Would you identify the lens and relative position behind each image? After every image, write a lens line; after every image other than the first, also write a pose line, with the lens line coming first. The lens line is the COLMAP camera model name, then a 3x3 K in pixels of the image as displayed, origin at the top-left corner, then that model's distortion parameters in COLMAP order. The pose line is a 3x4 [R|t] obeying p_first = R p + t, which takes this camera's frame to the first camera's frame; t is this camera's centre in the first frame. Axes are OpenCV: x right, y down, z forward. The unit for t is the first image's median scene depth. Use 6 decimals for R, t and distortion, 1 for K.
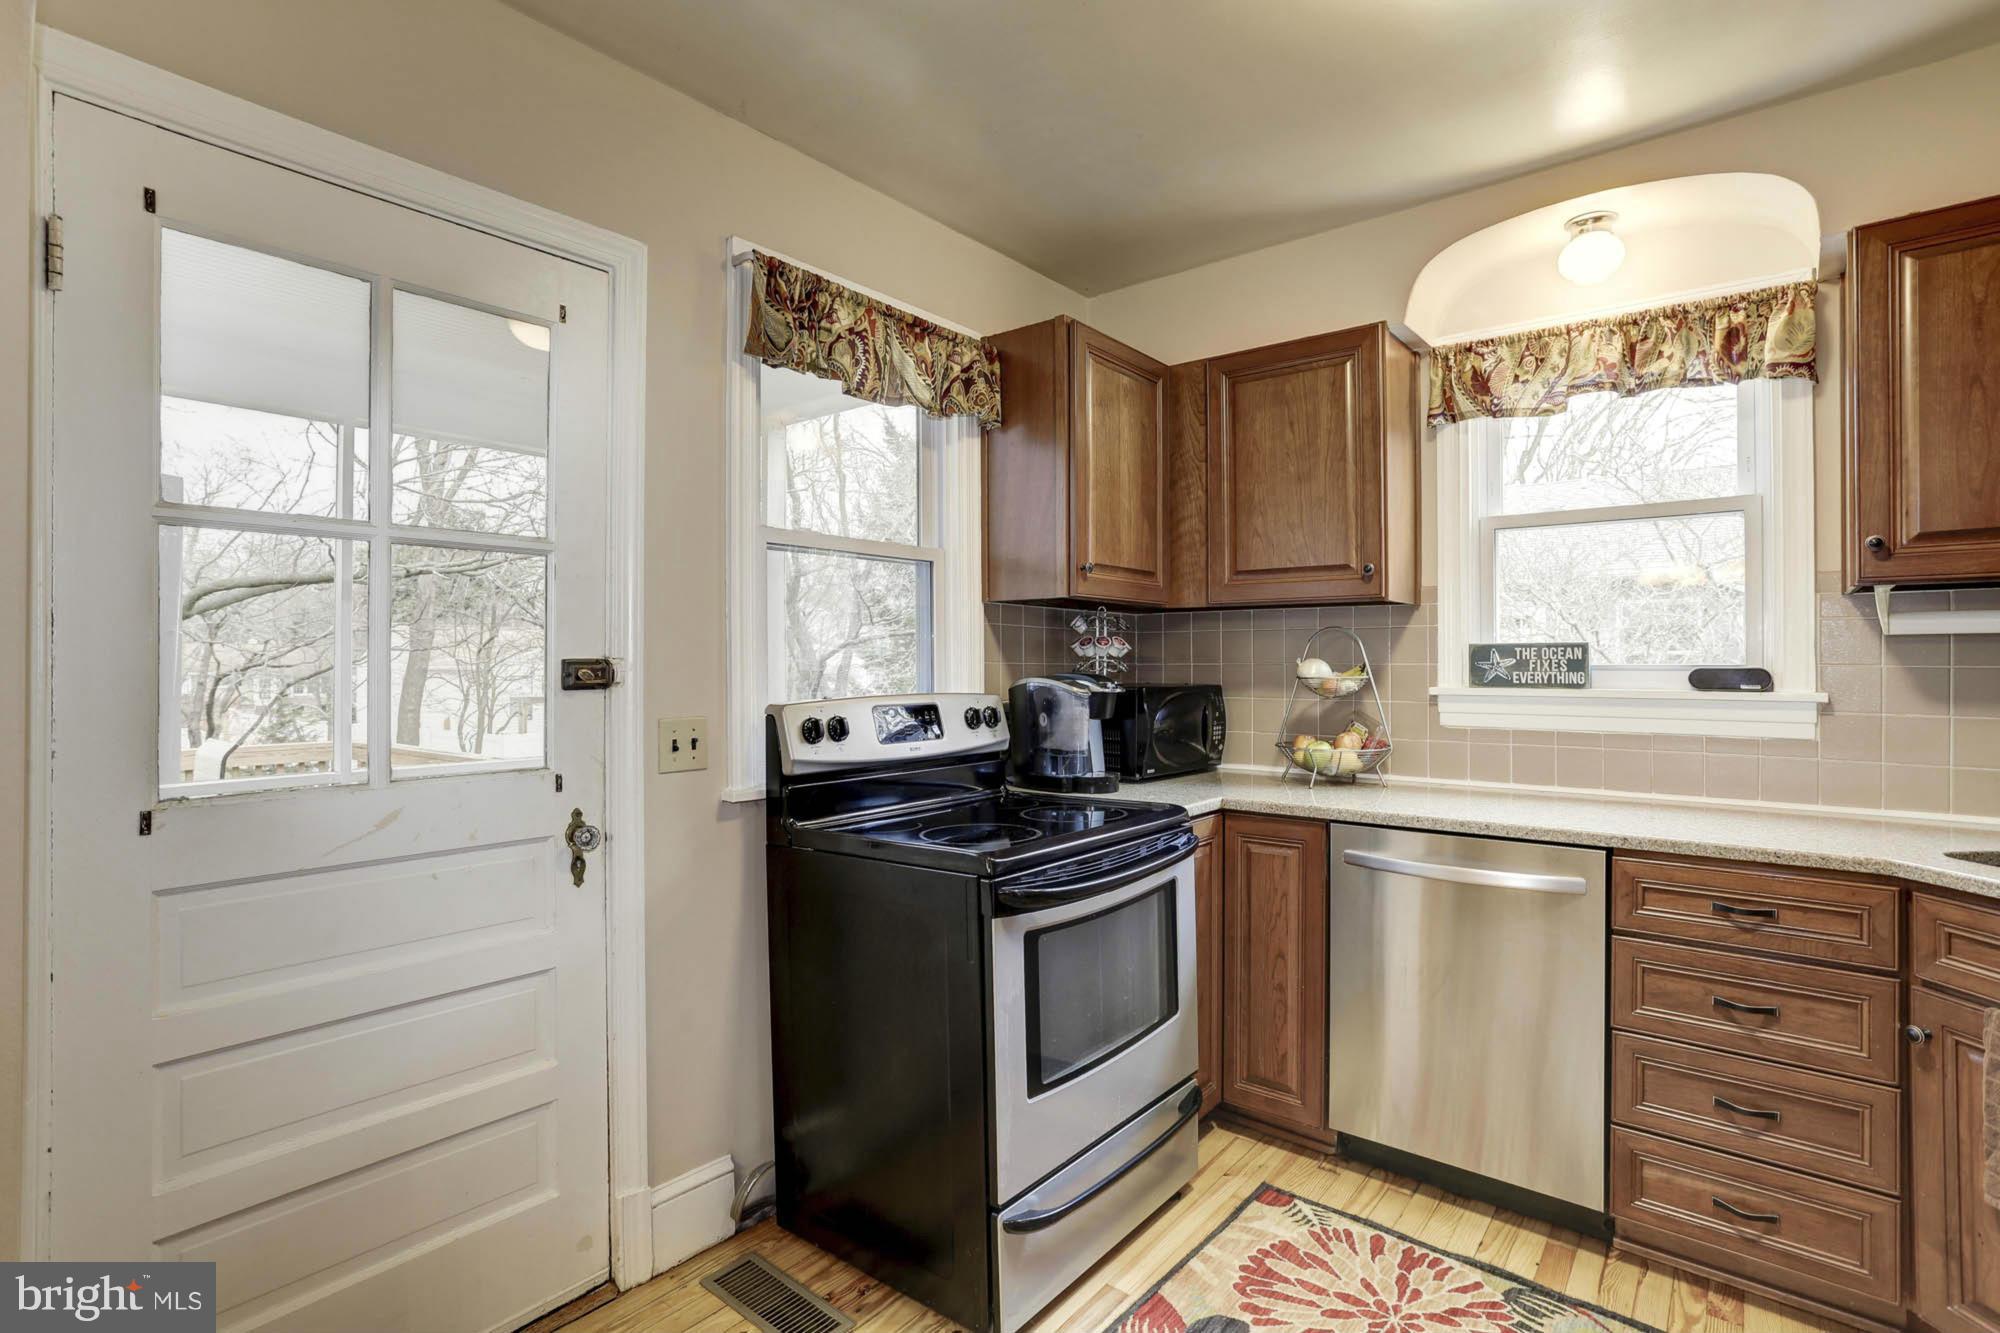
lens RADIAL K [[1023.7, 0, 1011.8], [0, 1023.7, 656.5], [0, 0, 1]] dist [-0.054507, 0.035948]
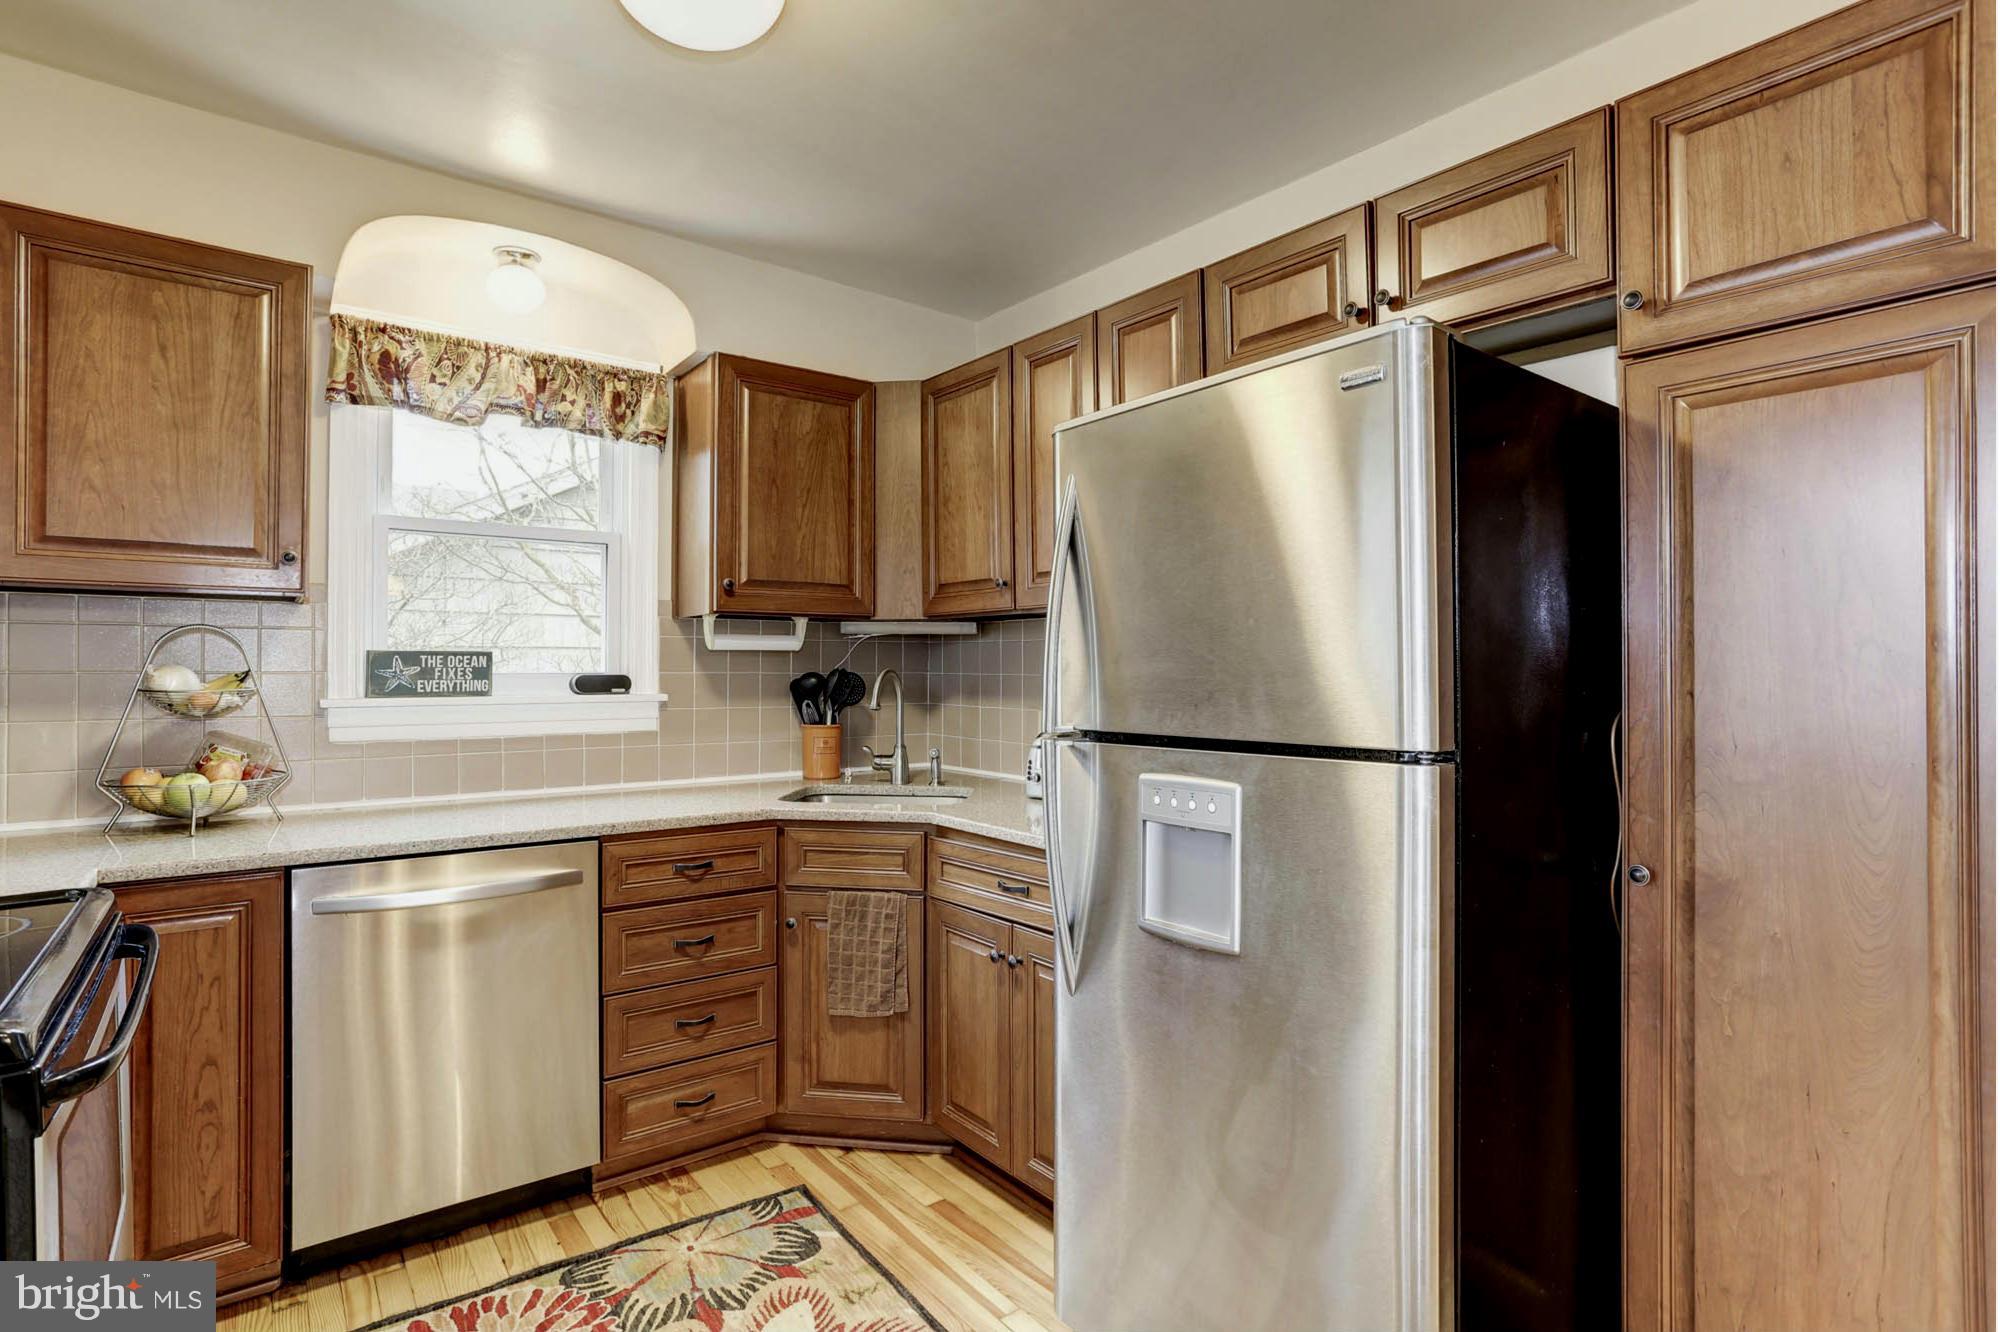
lens RADIAL K [[997.1, 0, 990.9], [0, 997.1, 657.4], [0, 0, 1]] dist [-0.053175, 0.031059]
pose [[0.199385, 0.009536, 0.979875, -0.366470], [-0.007073, 0.999941, -0.008292, -0.002862], [-0.979896, -0.005277, 0.199441, 0.329505]]
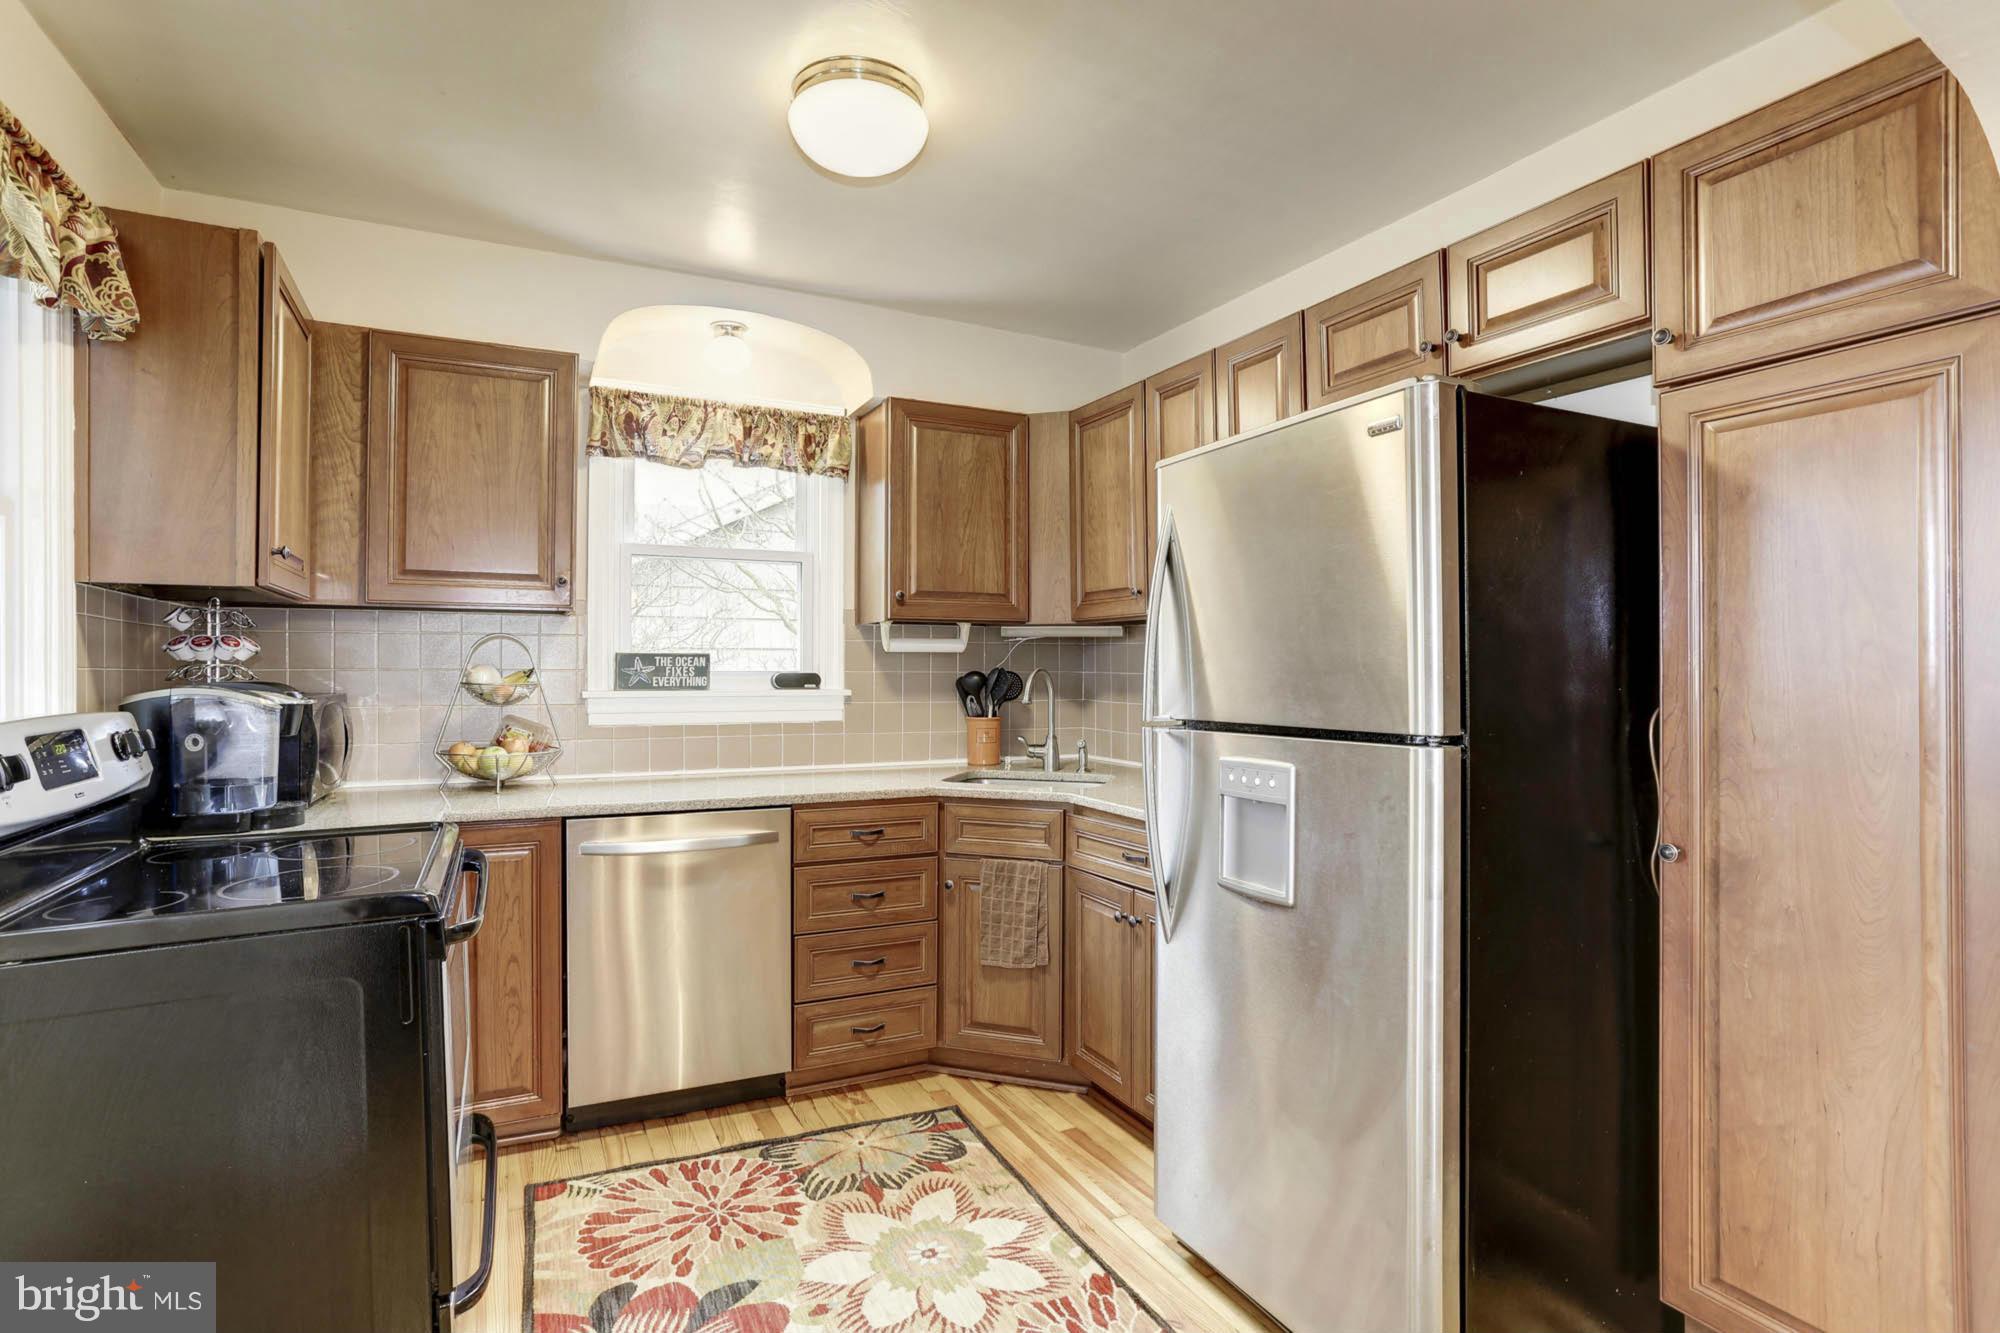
lens RADIAL K [[1023.7, 0, 1011.8], [0, 1023.7, 656.5], [0, 0, 1]] dist [-0.054507, 0.035948]
pose [[0.373308, 0.010559, 0.927648, -0.538878], [-0.007388, 0.999937, -0.008409, -0.001711], [-0.927678, -0.003714, 0.373362, 0.190557]]
